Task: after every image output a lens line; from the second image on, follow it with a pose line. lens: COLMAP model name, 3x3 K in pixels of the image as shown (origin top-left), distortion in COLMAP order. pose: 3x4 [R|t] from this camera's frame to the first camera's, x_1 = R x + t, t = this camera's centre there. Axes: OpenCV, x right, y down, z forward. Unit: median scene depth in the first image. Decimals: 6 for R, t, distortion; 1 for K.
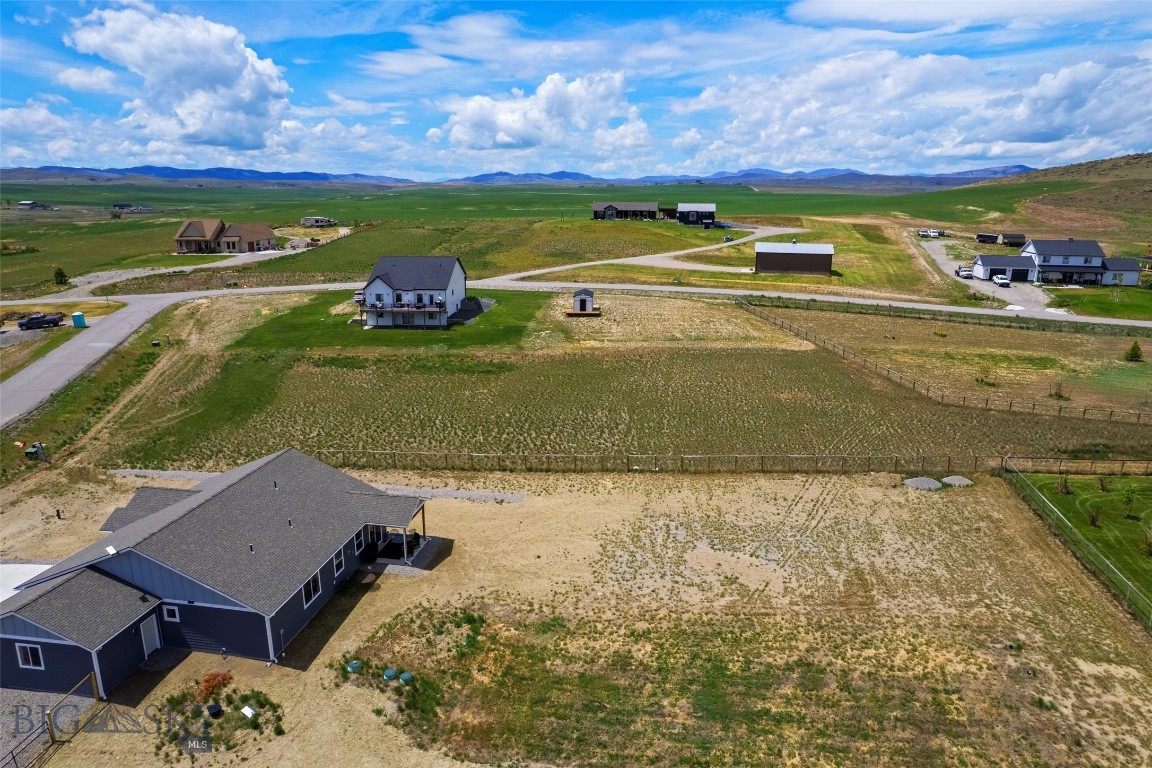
lens RADIAL K [[739.6, 0, 578.1], [0, 739.6, 378.8], [0, 0, 1]] dist [-0.081771, 0.072672]
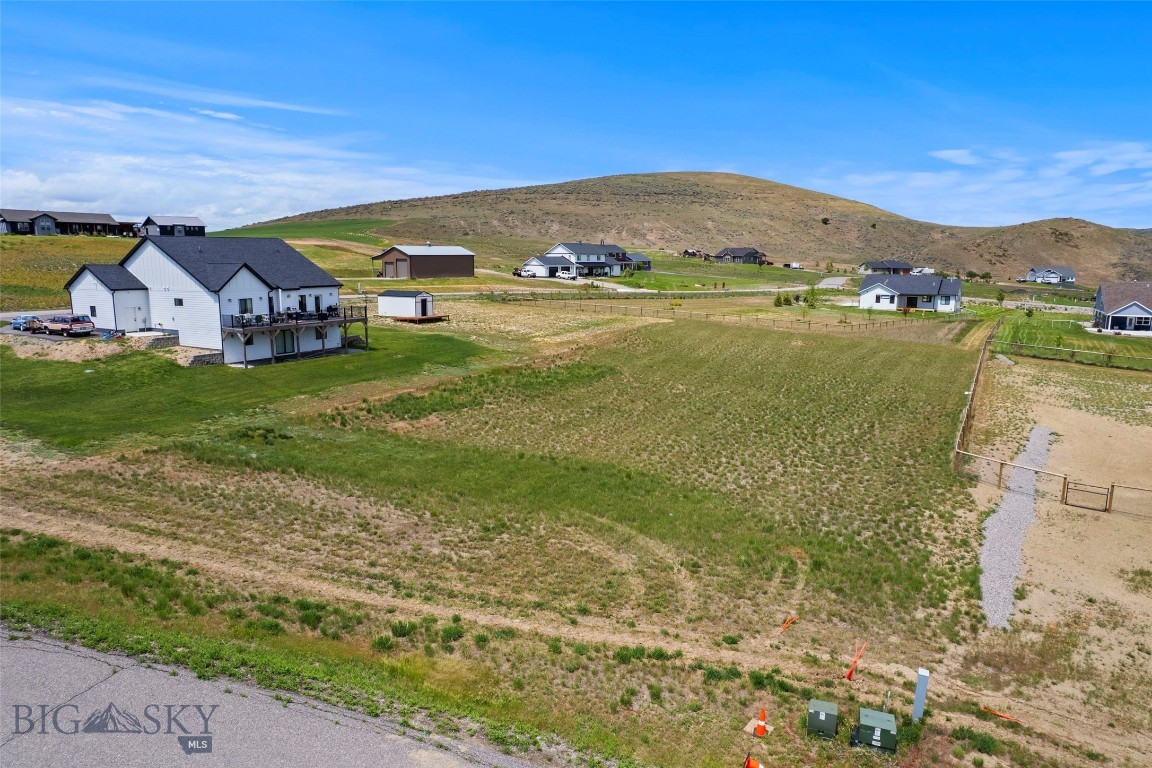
lens RADIAL K [[739.6, 0, 578.3], [0, 739.6, 382.0], [0, 0, 1]] dist [-0.081771, 0.072672]
pose [[0.474619, -0.151325, 0.867085, -1.135663], [0.215438, 0.975118, 0.052254, -0.066951], [-0.853418, 0.162002, 0.495411, 1.049808]]
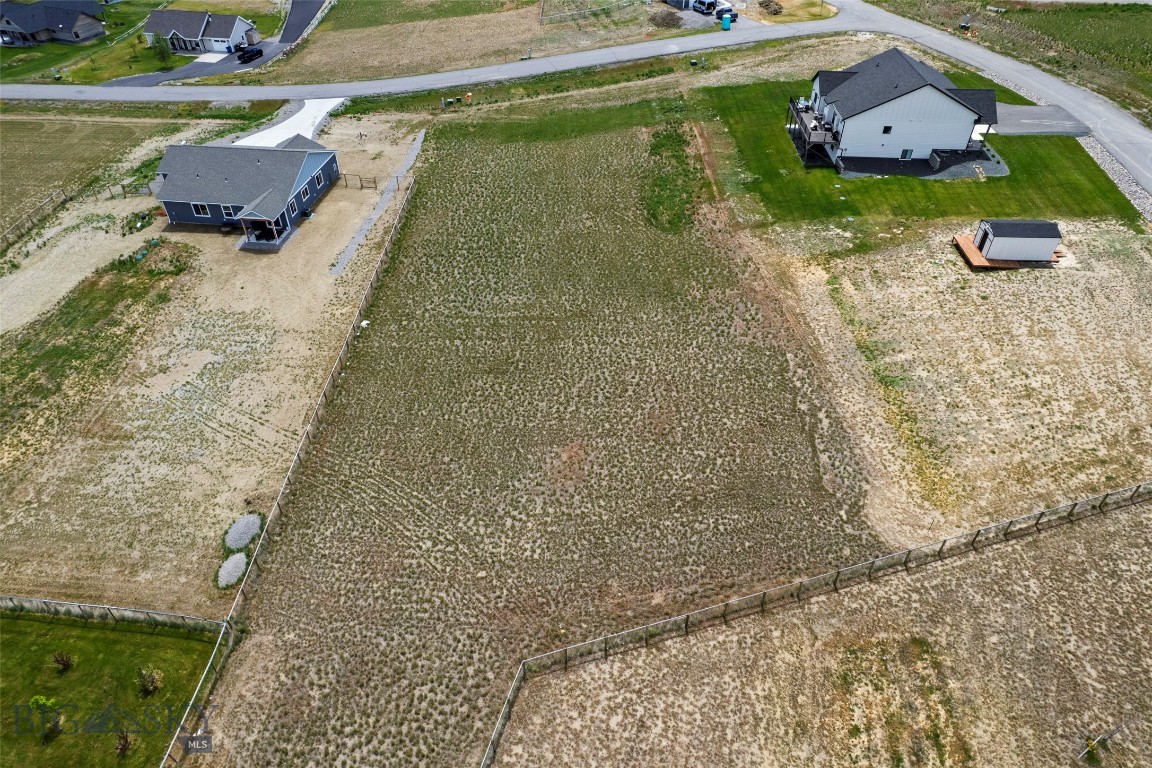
lens RADIAL K [[739.6, 0, 577.7], [0, 739.6, 383.6], [0, 0, 1]] dist [-0.081771, 0.072672]
pose [[0.016710, 0.653785, -0.756496, 1.019561], [-0.243852, 0.736420, 0.631048, -0.602741], [0.969669, 0.173928, 0.171733, 1.233625]]
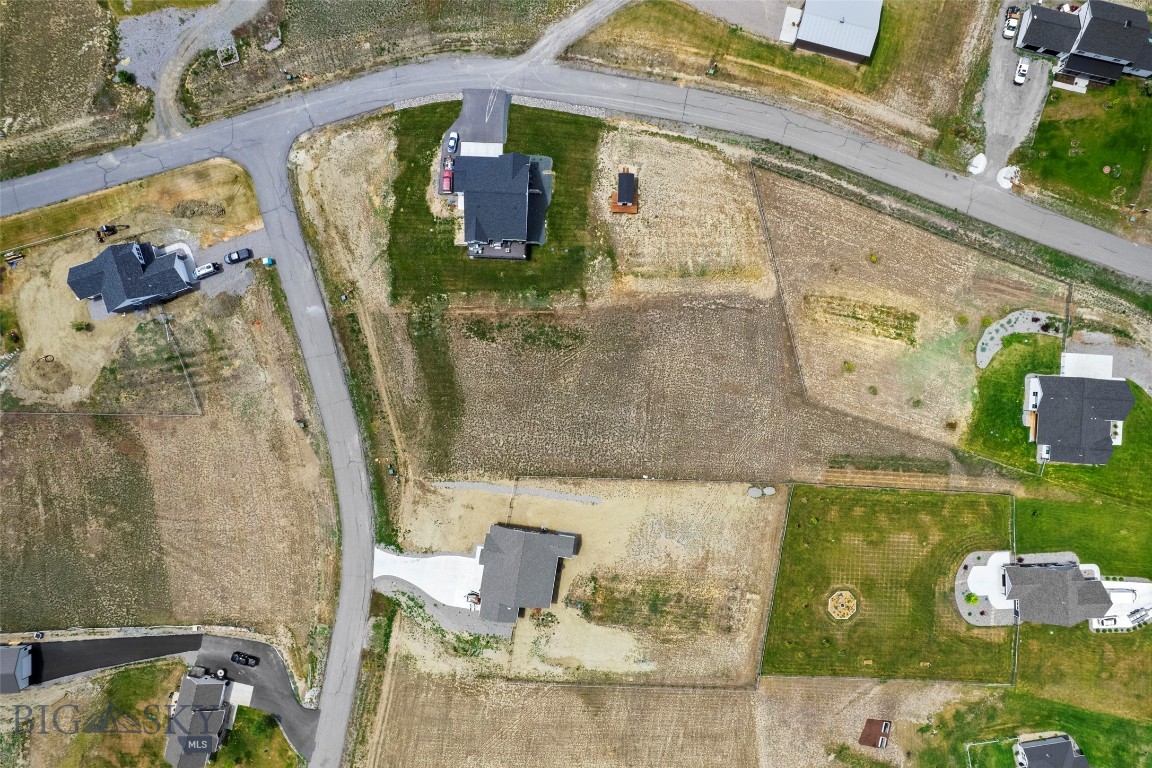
lens RADIAL K [[739.6, 0, 574.7], [0, 739.6, 391.3], [0, 0, 1]] dist [-0.081771, 0.072672]
pose [[0.999964, -0.008430, -0.000727, -0.168303], [0.002826, 0.251718, 0.967796, -2.555651], [-0.007975, -0.967764, 0.251733, 0.718710]]
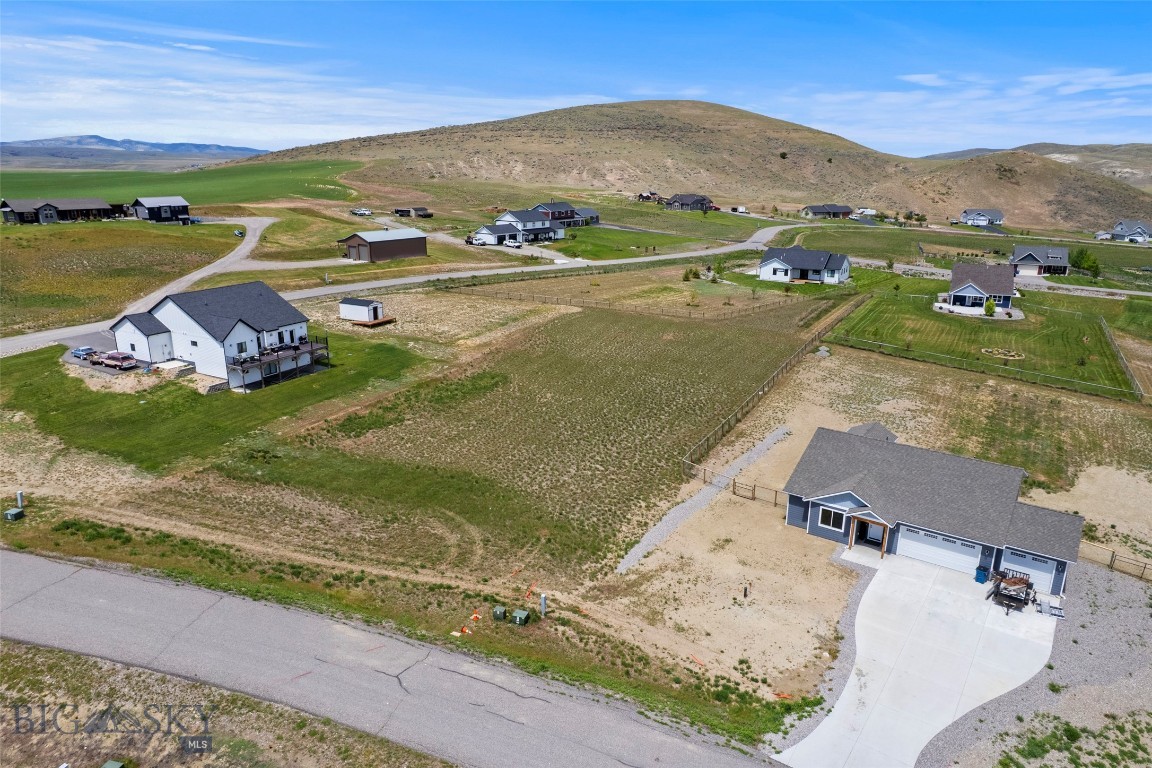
lens RADIAL K [[739.6, 0, 578.5], [0, 739.6, 382.2], [0, 0, 1]] dist [-0.081771, 0.072672]
pose [[0.452770, -0.255799, 0.854147, -1.404233], [0.220424, 0.960341, 0.170759, -0.238363], [-0.863952, 0.110959, 0.491197, 0.660794]]
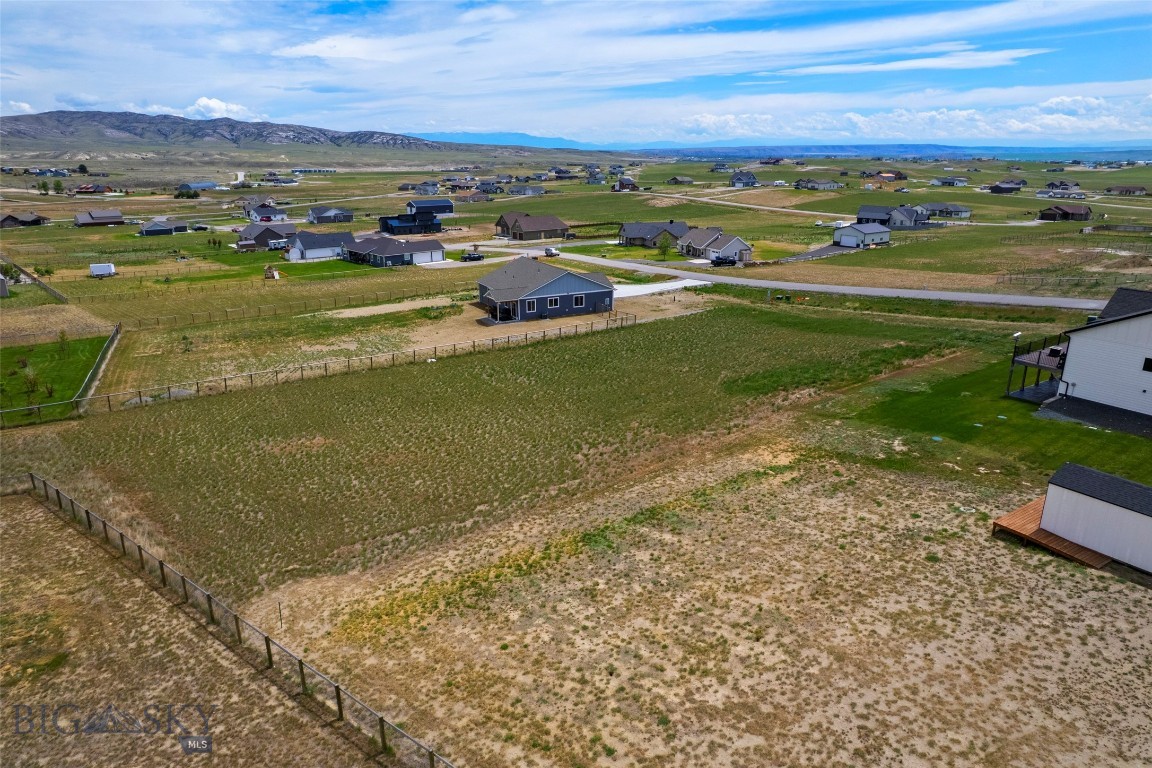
lens RADIAL K [[739.6, 0, 576.9], [0, 739.6, 376.9], [0, 0, 1]] dist [-0.081771, 0.072672]
pose [[-0.800945, 0.173769, -0.572968, 0.633449], [-0.150146, 0.868087, 0.473160, -0.500882], [0.579607, 0.465004, -0.669199, 2.131778]]
